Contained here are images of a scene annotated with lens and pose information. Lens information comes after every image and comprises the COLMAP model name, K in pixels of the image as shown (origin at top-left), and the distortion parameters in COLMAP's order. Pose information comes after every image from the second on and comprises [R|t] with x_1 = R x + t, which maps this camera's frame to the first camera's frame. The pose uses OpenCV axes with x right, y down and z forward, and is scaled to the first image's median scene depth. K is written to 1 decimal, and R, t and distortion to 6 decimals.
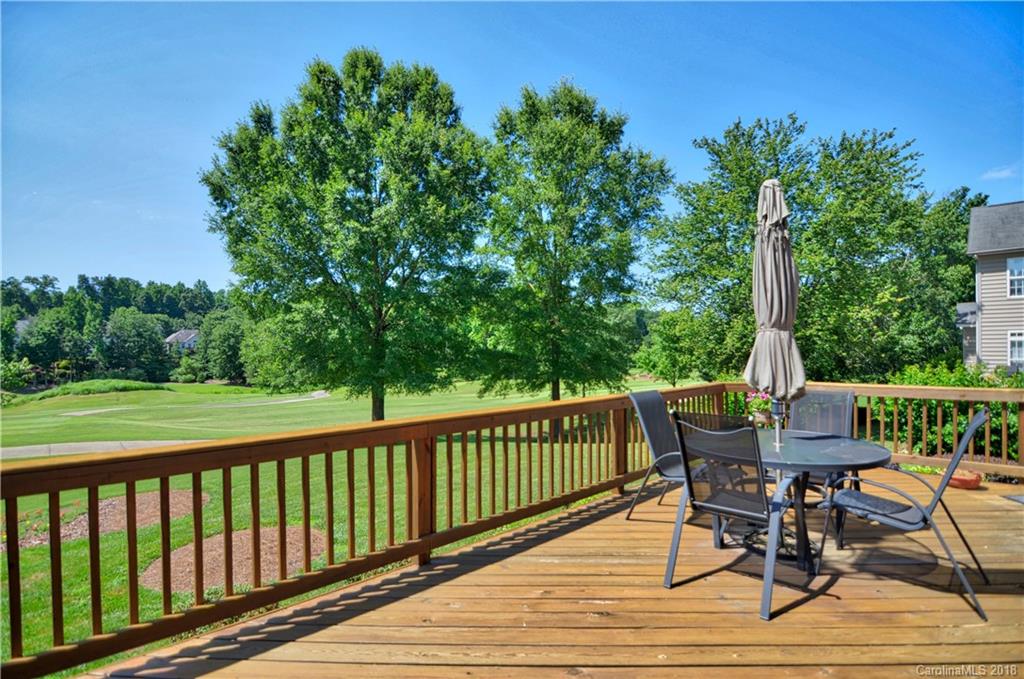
lens RADIAL K [[498.3, 0, 512.0], [0, 498.3, 339.5], [0, 0, 1]] dist [-0.016959, -0.000345]
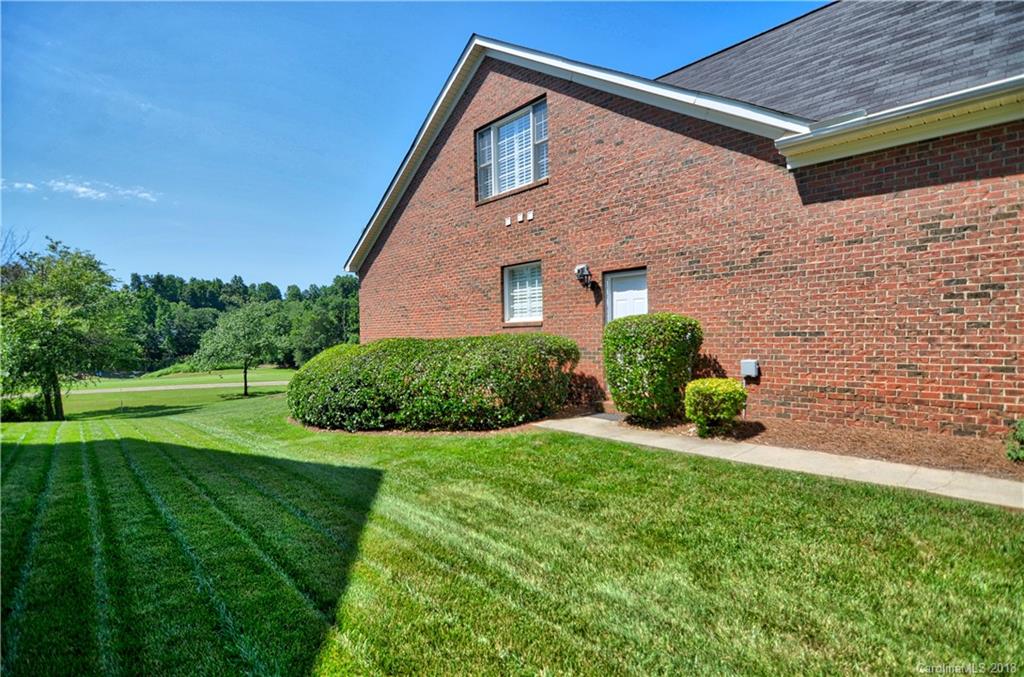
lens RADIAL K [[498.3, 0, 512.0], [0, 498.3, 338.5], [0, 0, 1]] dist [-0.016959, -0.000345]
pose [[0.999616, -0.014737, -0.023454, 0.004122], [0.015301, 0.999593, 0.024085, 0.003715], [0.023089, -0.024435, 0.999435, -0.242847]]
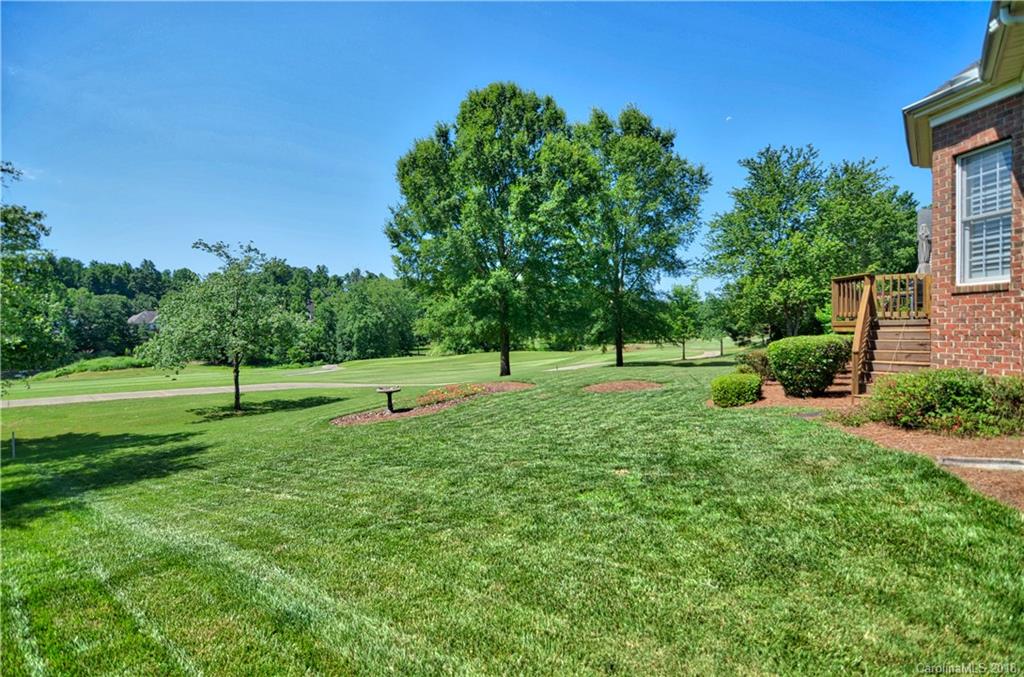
lens RADIAL K [[498.3, 0, 512.0], [0, 498.3, 338.5], [0, 0, 1]] dist [-0.016959, -0.000345]
pose [[0.993501, -0.016287, 0.112653, -0.121185], [0.012139, 0.999226, 0.037410, 0.014383], [-0.113175, -0.035799, 0.992930, -0.095599]]
